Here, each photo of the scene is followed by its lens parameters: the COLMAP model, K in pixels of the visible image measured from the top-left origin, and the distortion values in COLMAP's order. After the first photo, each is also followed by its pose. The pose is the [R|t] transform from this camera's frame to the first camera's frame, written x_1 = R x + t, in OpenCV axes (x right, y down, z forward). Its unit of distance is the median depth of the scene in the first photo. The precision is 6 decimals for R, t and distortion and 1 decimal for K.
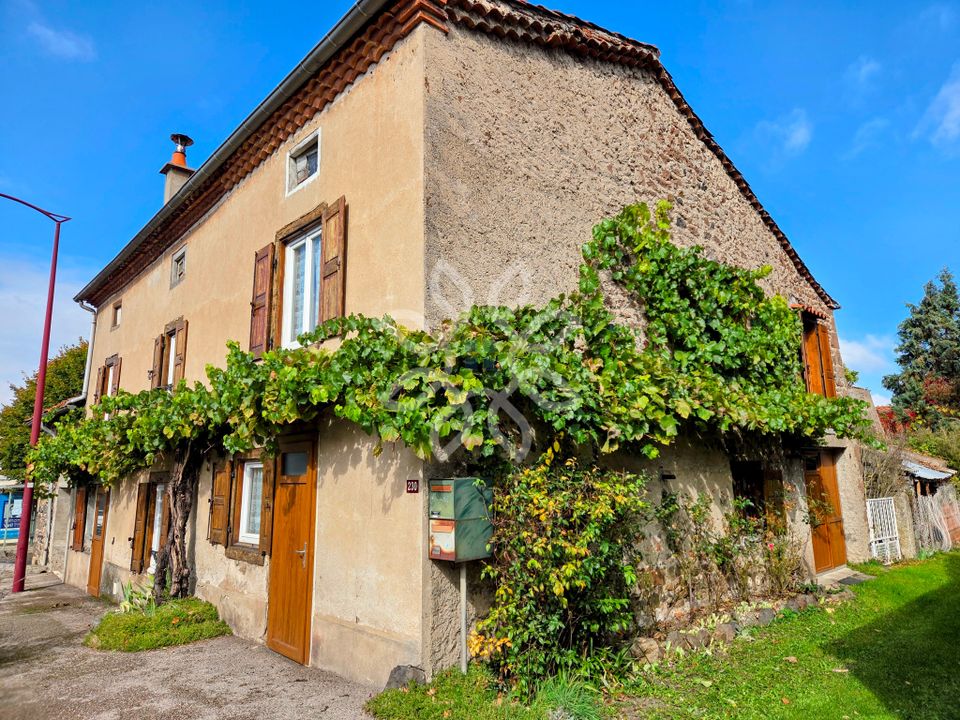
lens RADIAL K [[612.4, 0, 480.0], [0, 612.4, 360.0], [0, 0, 1]] dist [0.047047, -0.042957]
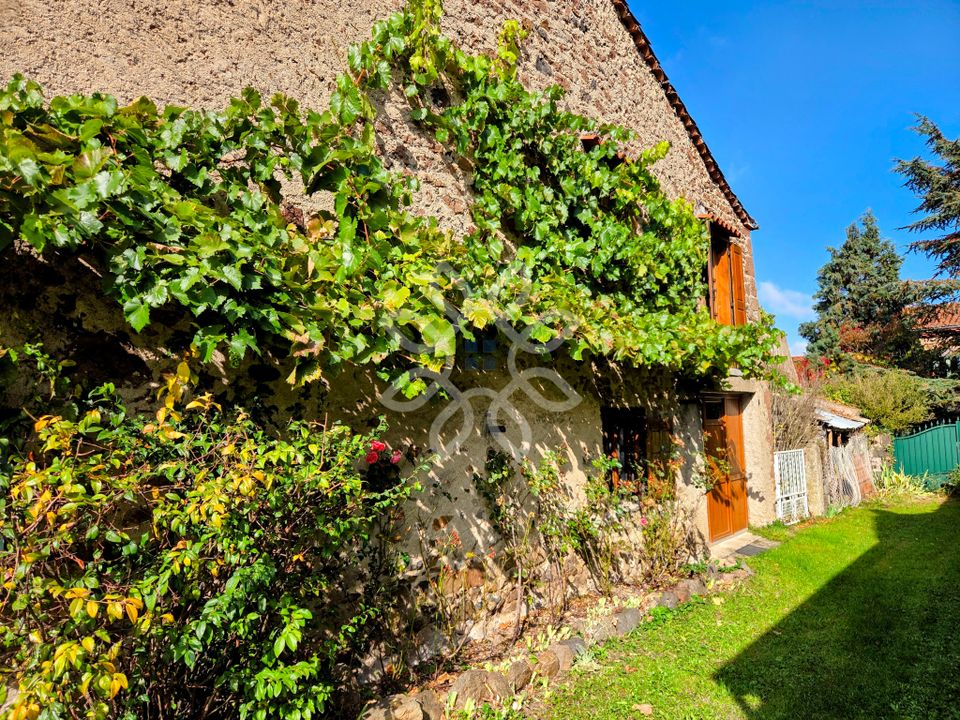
lens RADIAL K [[612.4, 0, 480.0], [0, 612.4, 360.0], [0, 0, 1]] dist [0.047047, -0.042957]
pose [[0.994919, 0.009157, 0.100262, 0.177847], [-0.017095, 0.996760, 0.078593, 0.050175], [-0.099218, -0.079907, 0.991852, 0.274463]]
